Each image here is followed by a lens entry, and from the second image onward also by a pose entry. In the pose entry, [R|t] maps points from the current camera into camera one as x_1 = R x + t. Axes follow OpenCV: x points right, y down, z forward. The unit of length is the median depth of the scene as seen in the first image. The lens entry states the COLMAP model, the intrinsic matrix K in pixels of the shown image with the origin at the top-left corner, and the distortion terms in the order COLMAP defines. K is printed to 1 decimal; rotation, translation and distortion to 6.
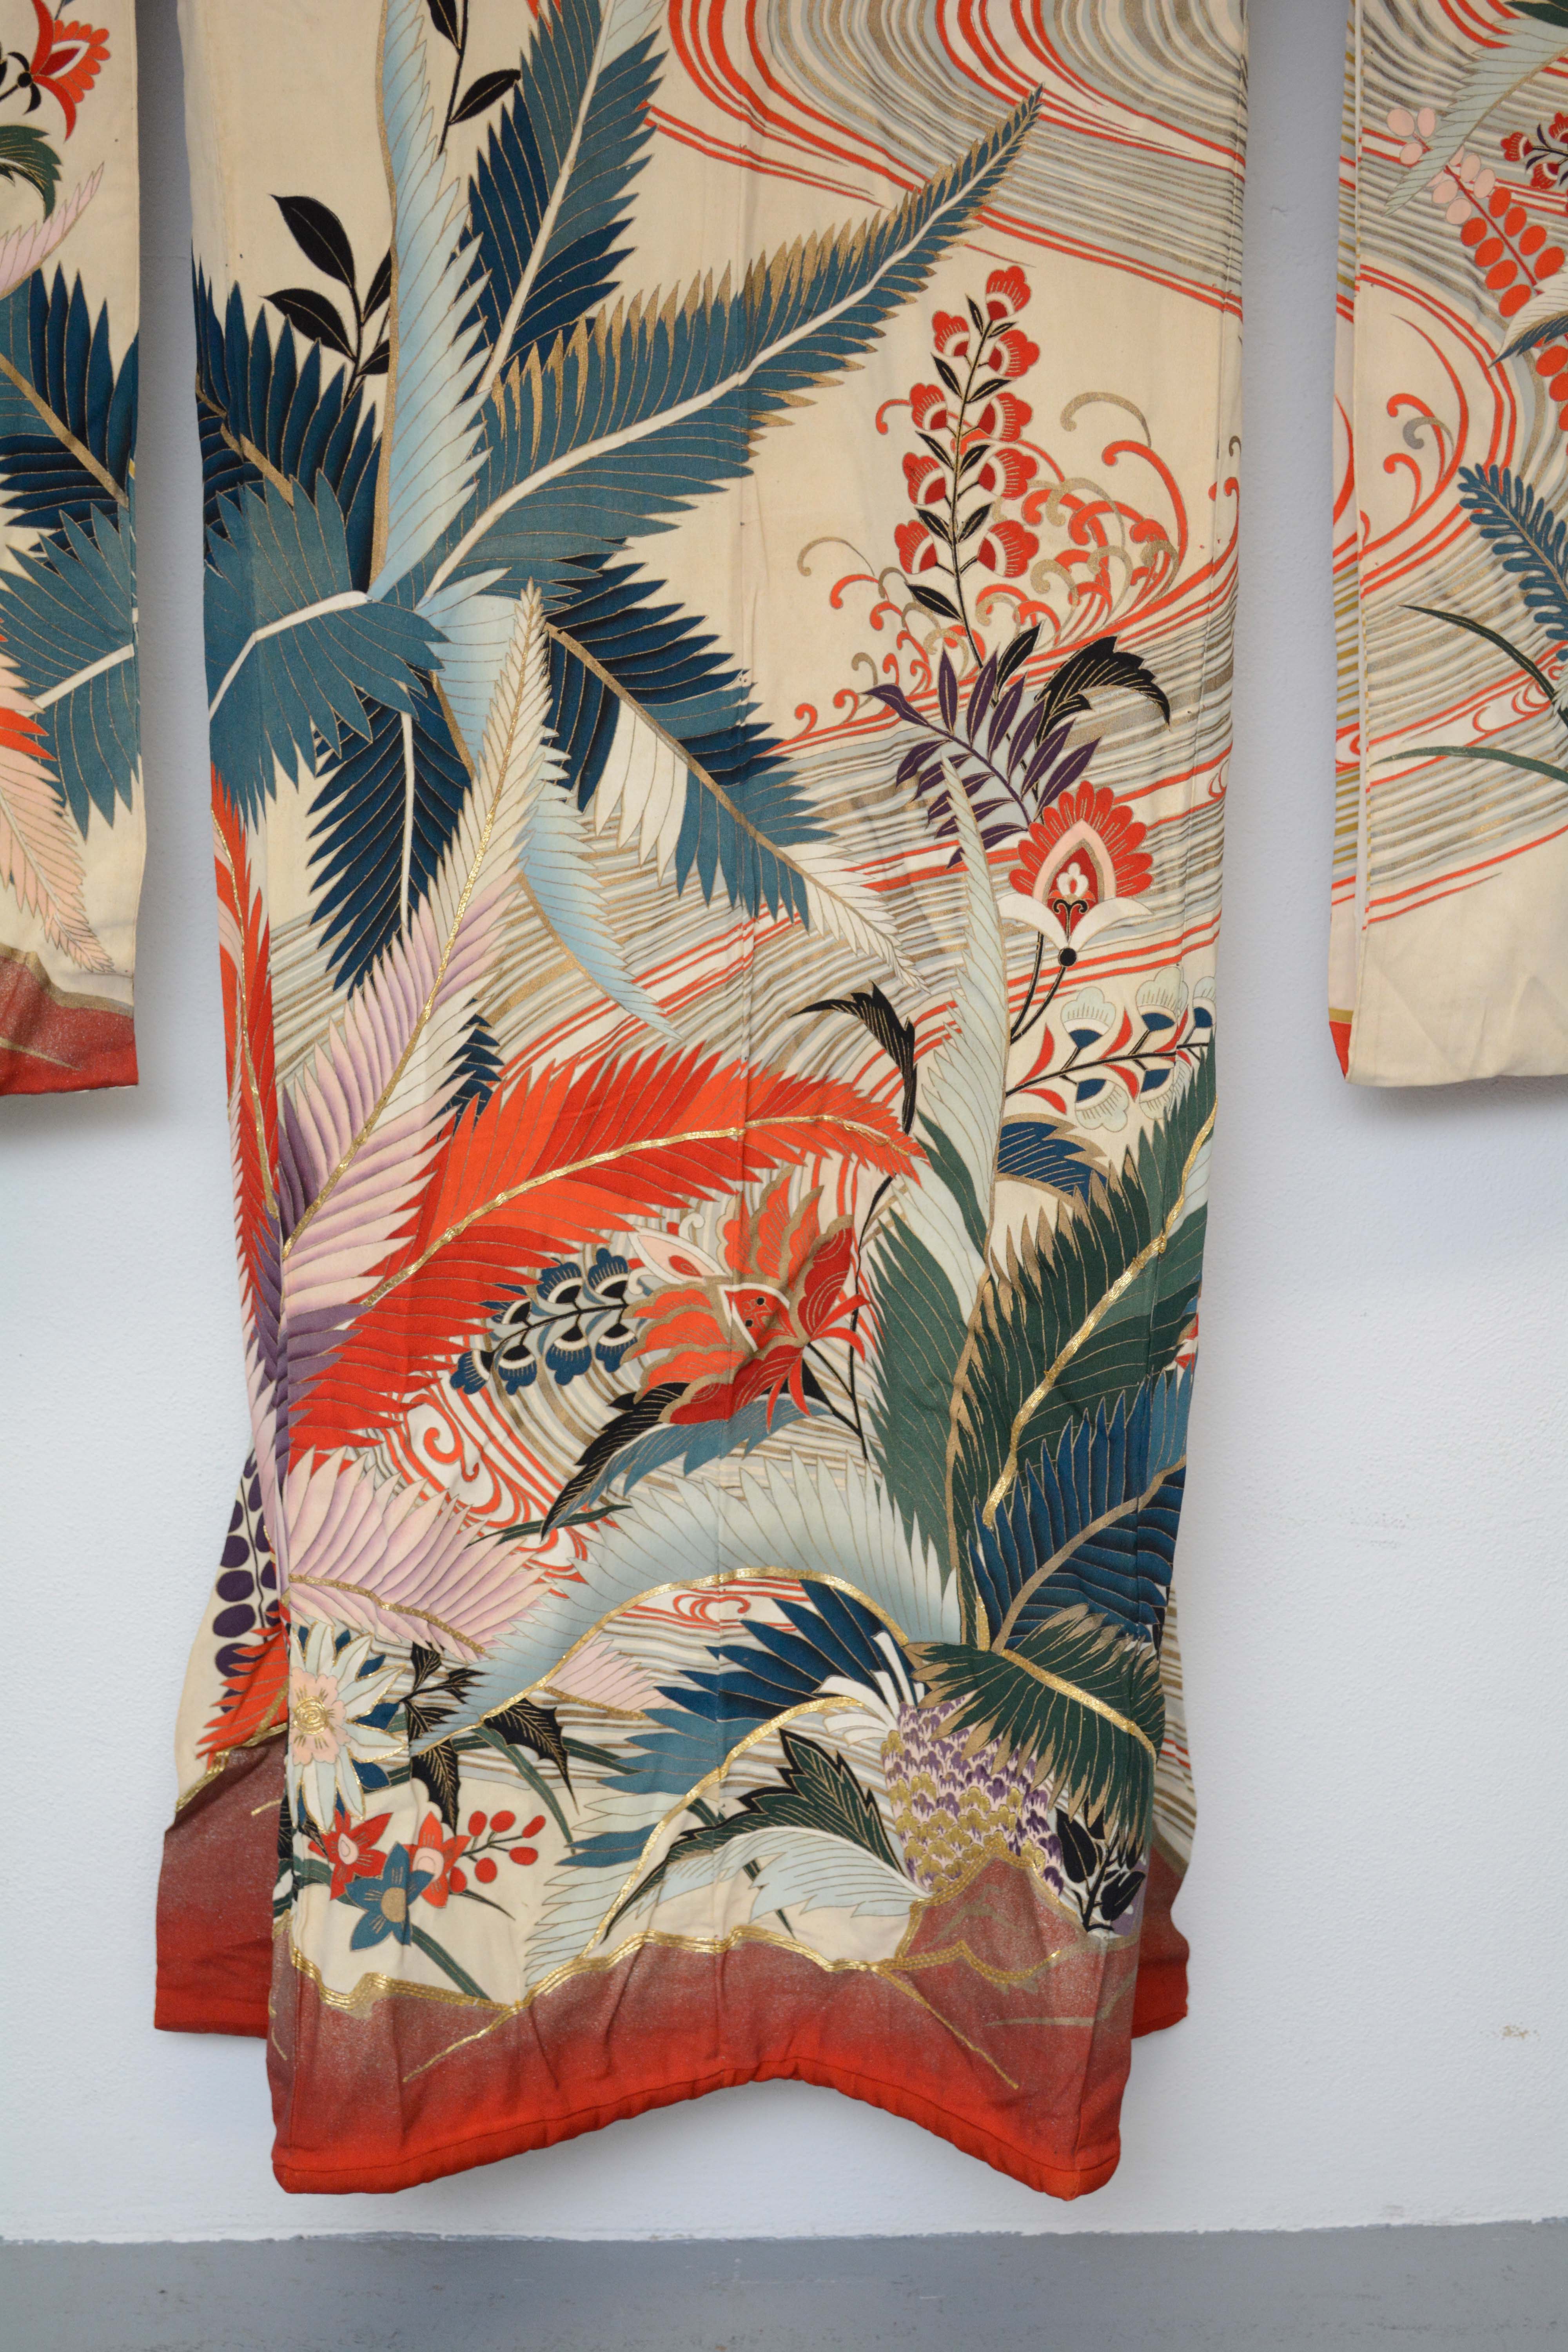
lens RADIAL K [[4097.1, 0, 773.3], [0, 4097.1, 1178.6], [0, 0, 1]] dist [0.002204, 0.000000]
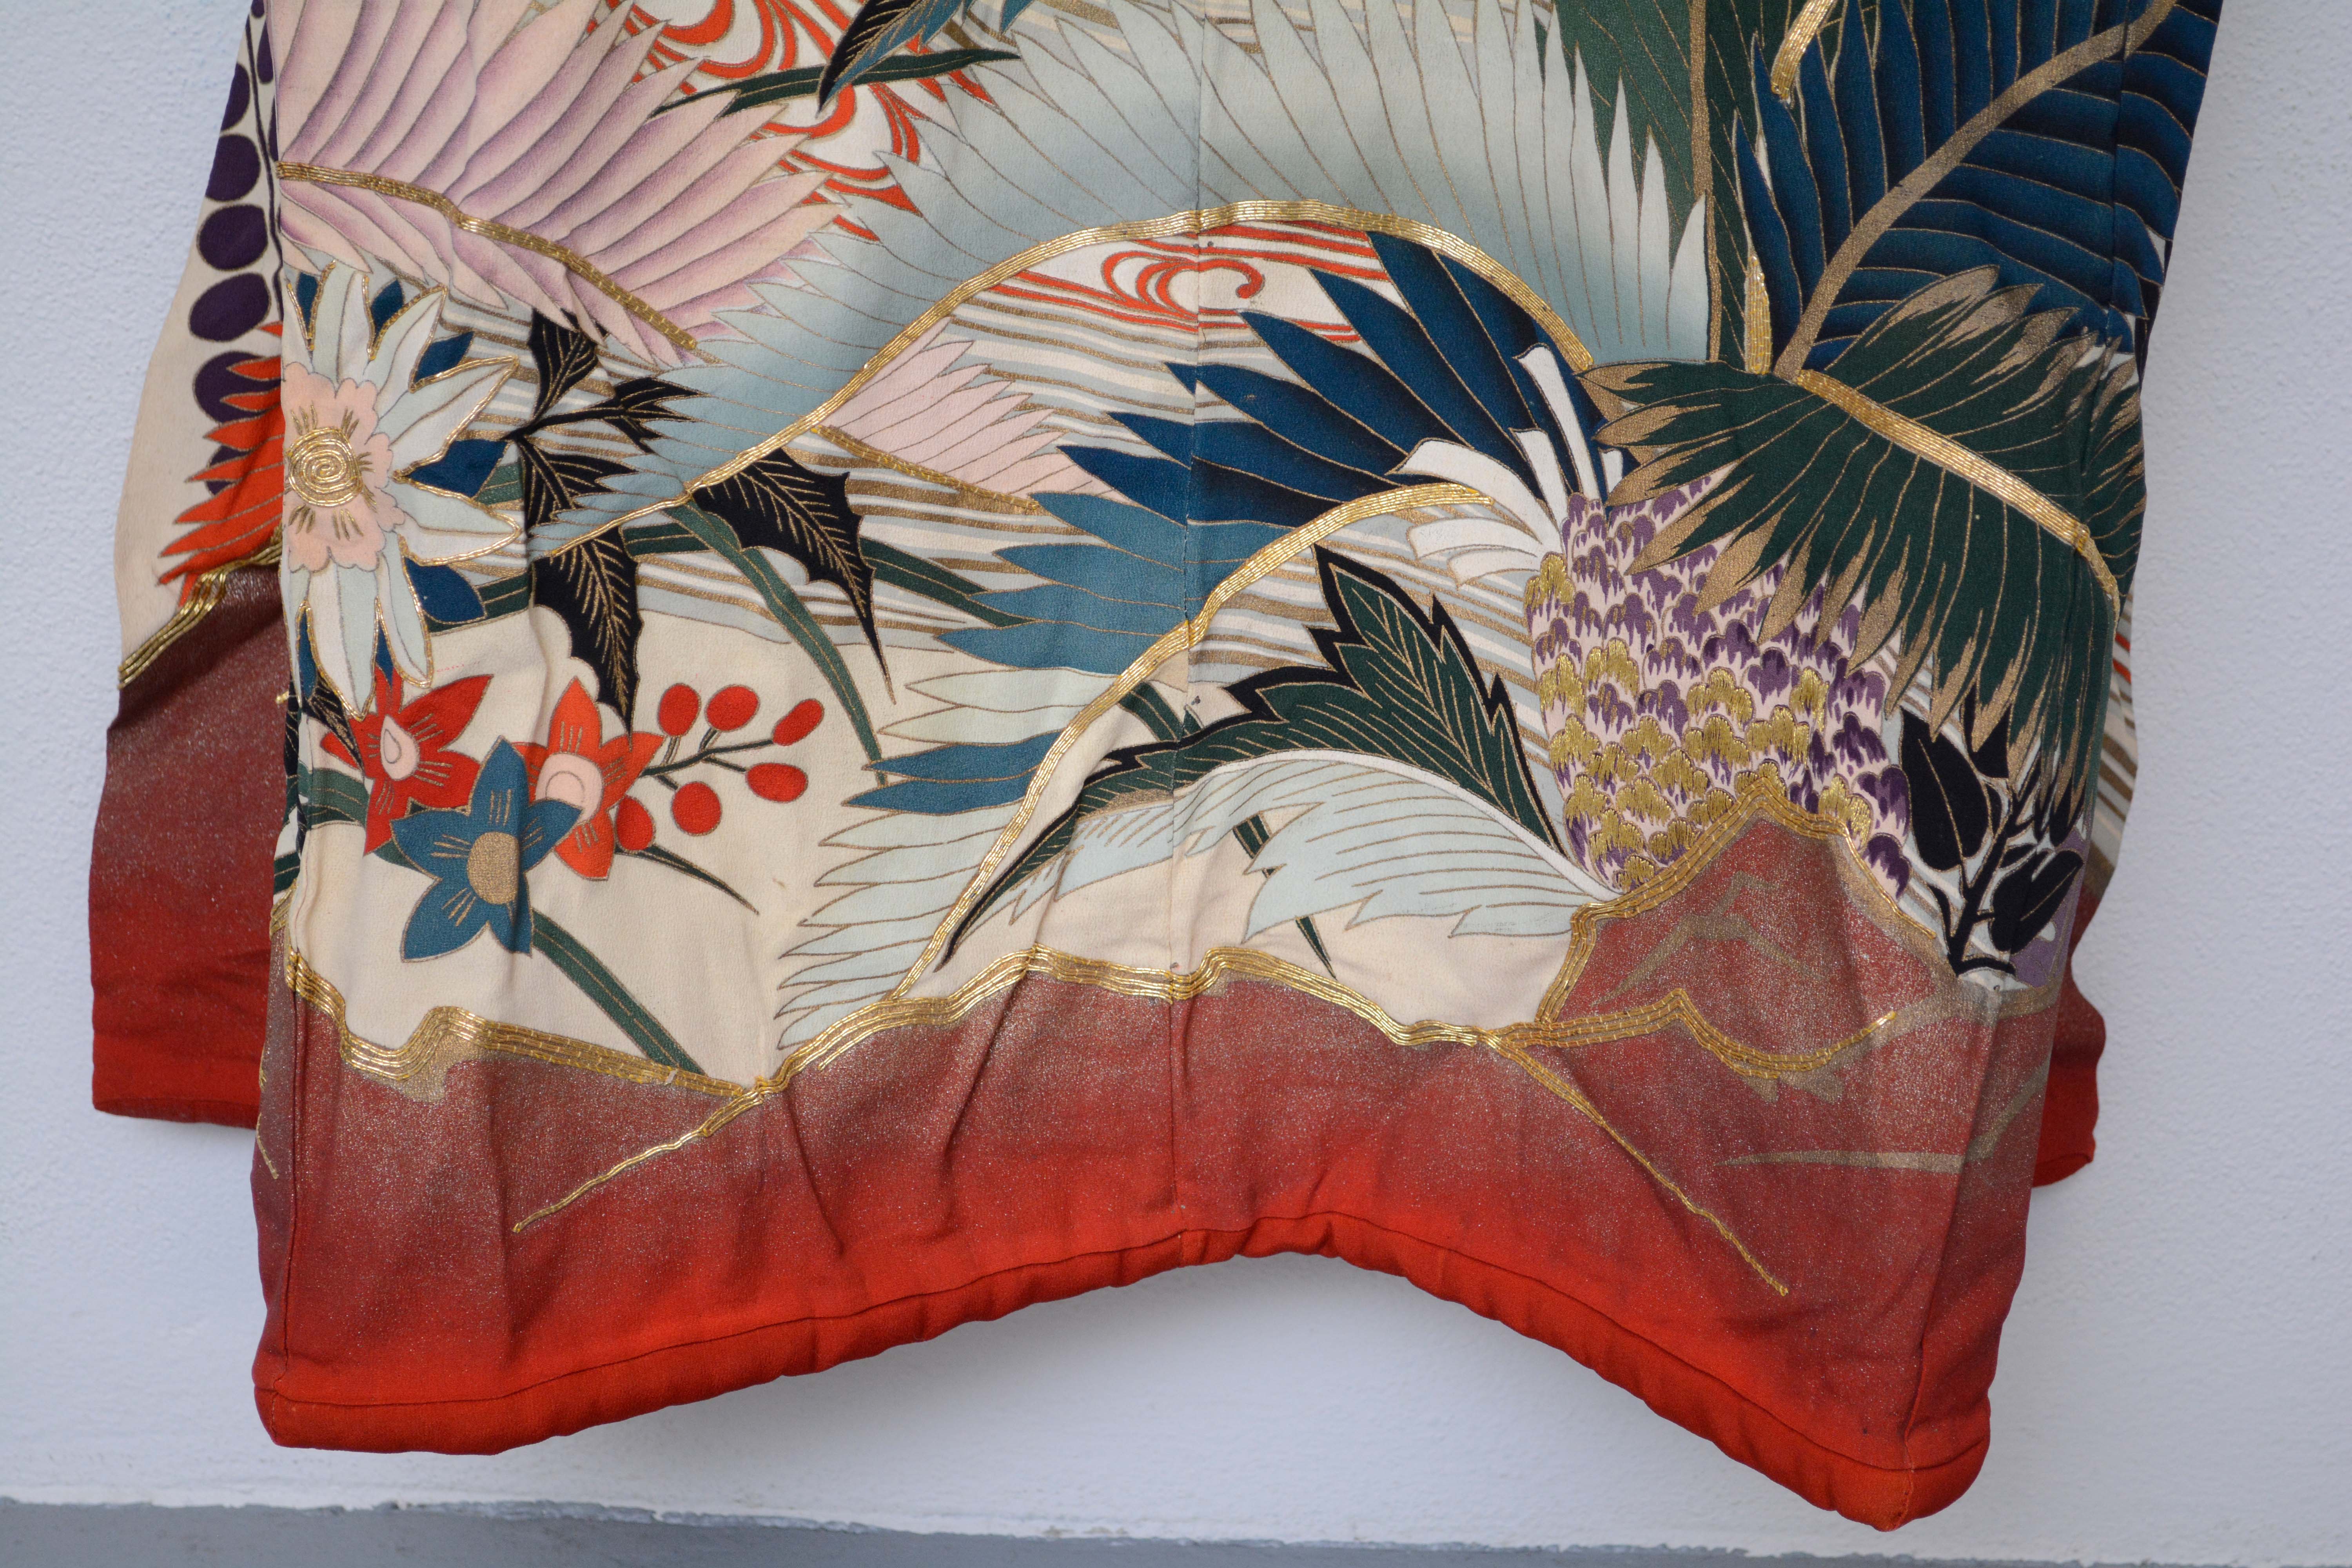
lens RADIAL K [[4719.1, 0, 1179.9], [0, 4719.1, 785.6], [0, 0, 1]] dist [0.019234, 0.000000]
pose [[0.998734, 0.035073, -0.036047, 0.006617], [-0.030298, 0.991645, 0.125390, 0.094806], [0.040143, -0.124139, 0.991453, 0.451905]]
